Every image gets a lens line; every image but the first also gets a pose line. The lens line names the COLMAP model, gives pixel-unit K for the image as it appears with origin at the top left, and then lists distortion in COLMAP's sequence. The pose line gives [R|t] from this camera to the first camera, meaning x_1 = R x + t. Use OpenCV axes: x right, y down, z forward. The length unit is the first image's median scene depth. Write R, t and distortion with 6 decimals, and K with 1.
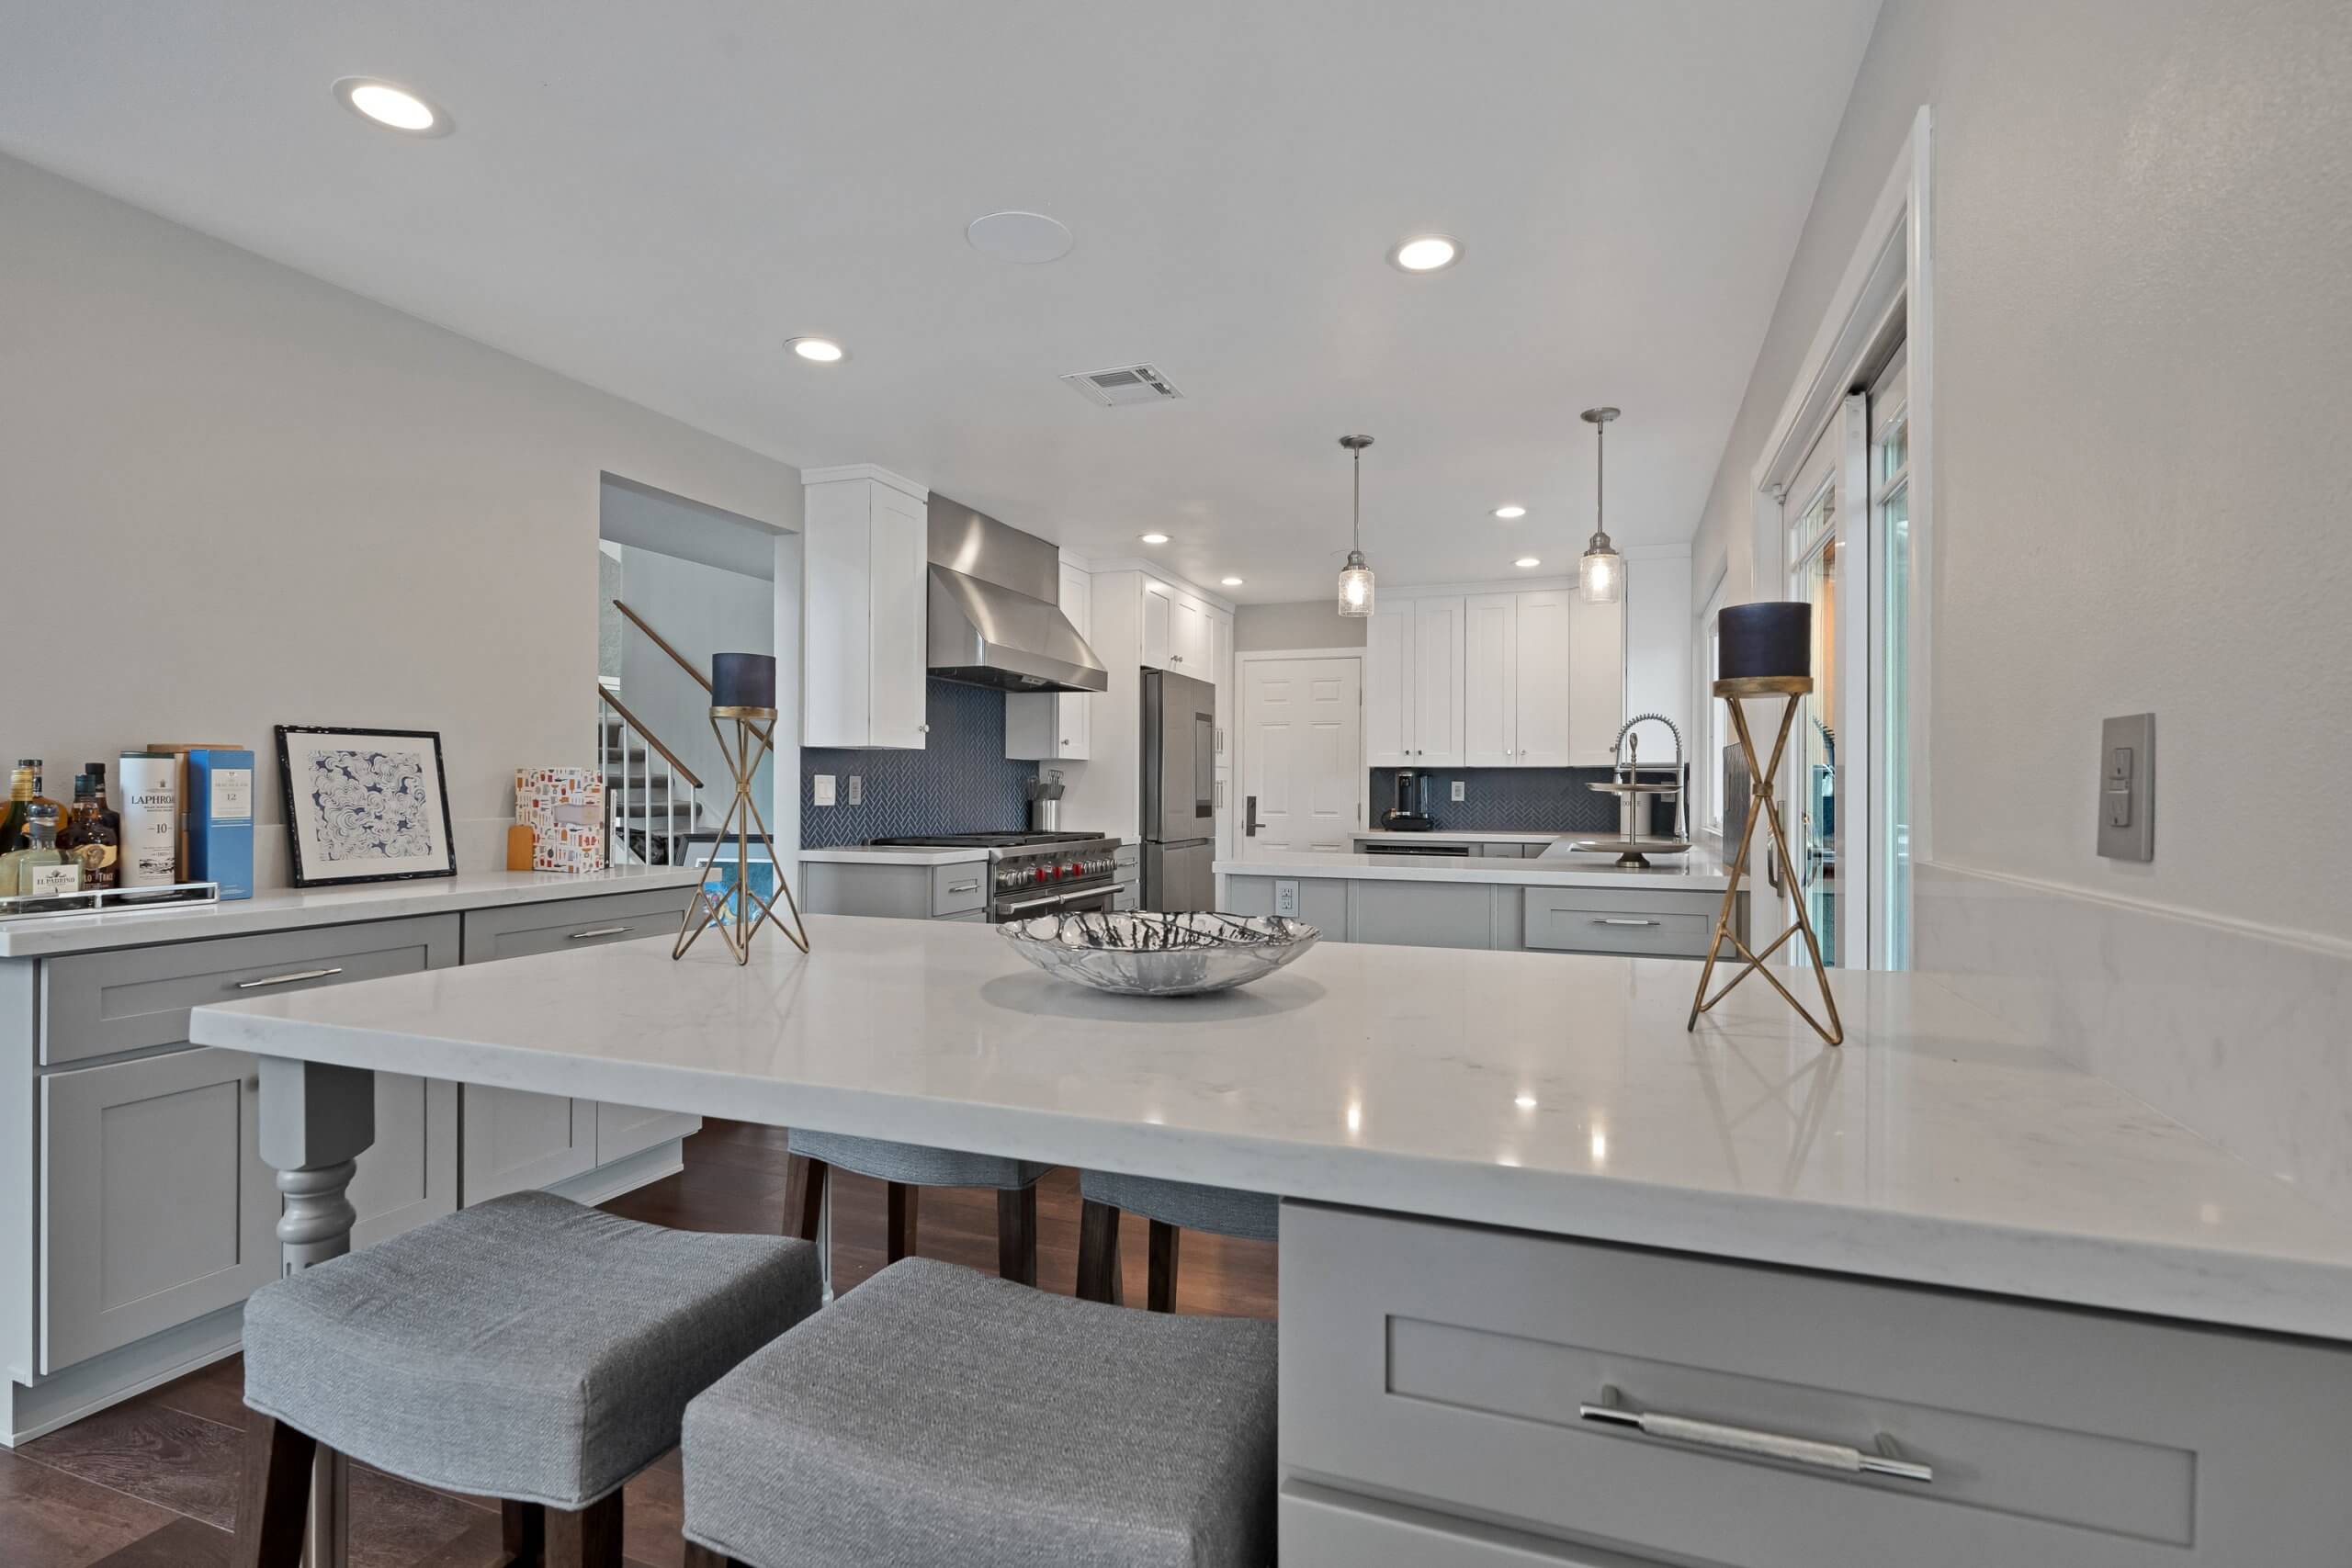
lens RADIAL K [[1161.3, 0, 1176.0], [0, 1161.3, 784.0], [0, 0, 1]] dist [-0.007866, -0.000124]
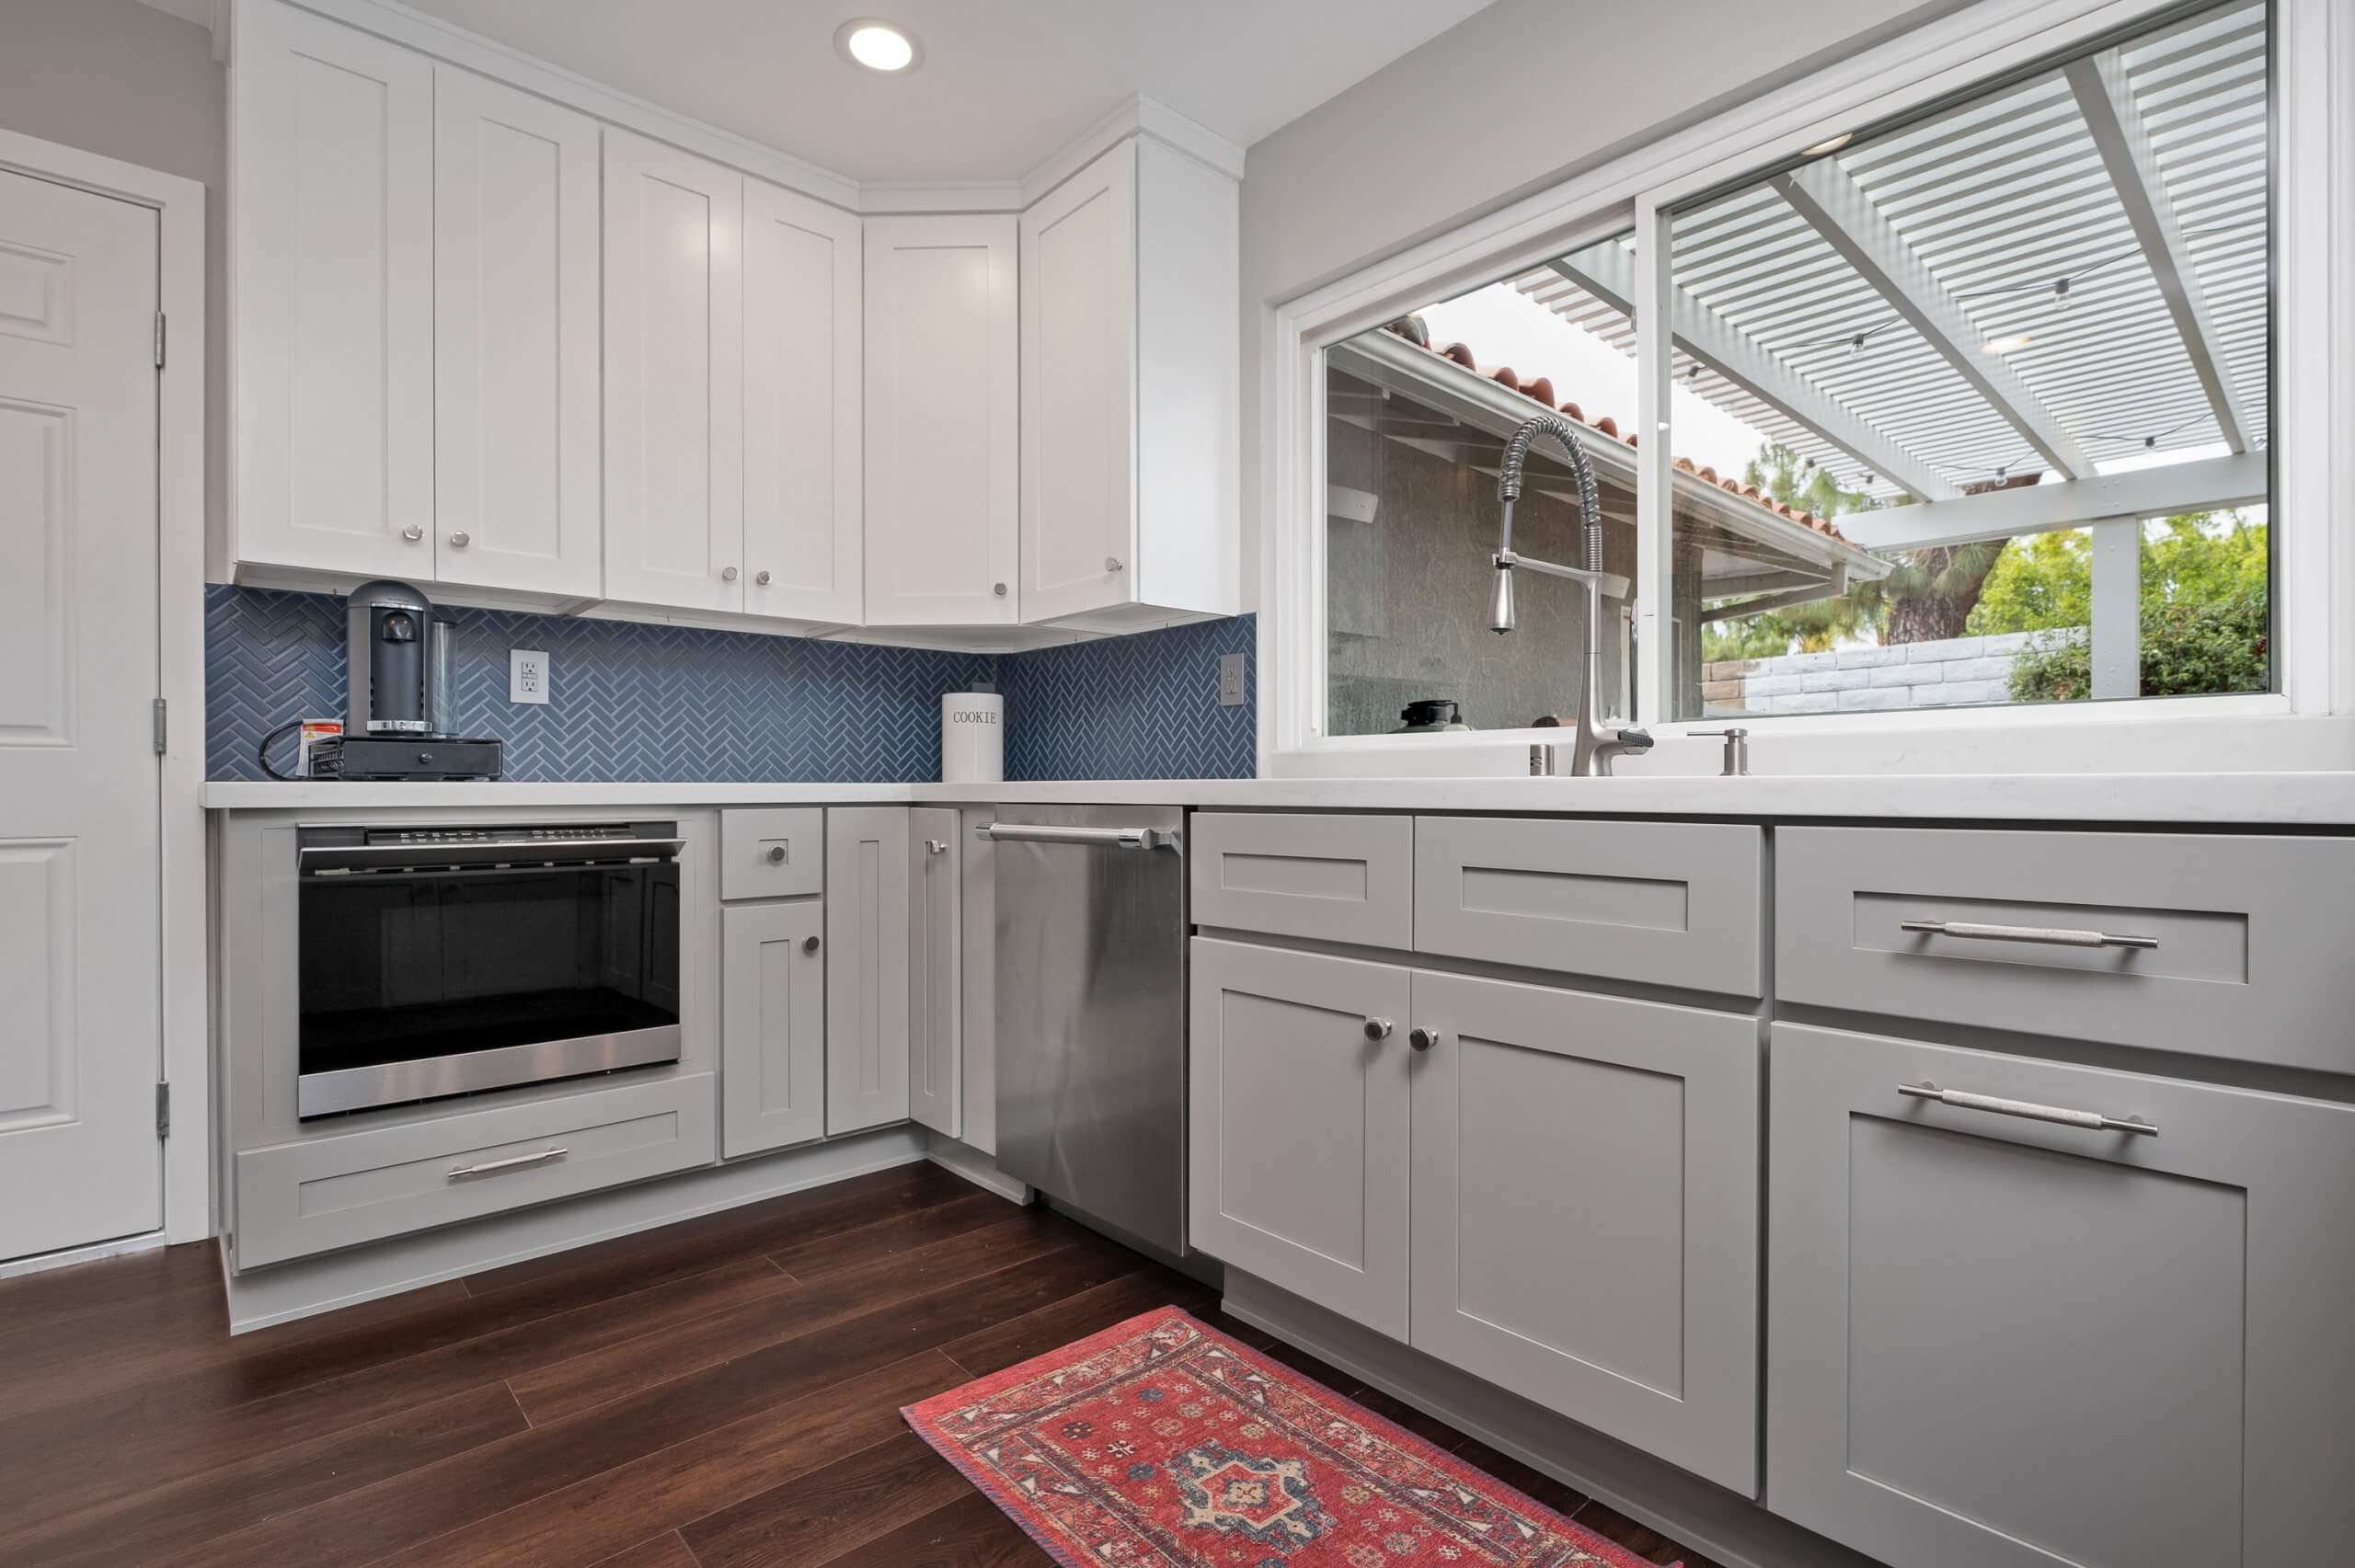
lens RADIAL K [[1095.8, 0, 1188.3], [0, 1095.8, 794.1], [0, 0, 1]] dist [-0.001215, -0.000088]
pose [[0.448478, -0.010355, 0.893734, 0.029850], [-0.000412, 0.999930, 0.011792, 0.043448], [-0.893794, -0.005657, 0.448442, 0.733675]]
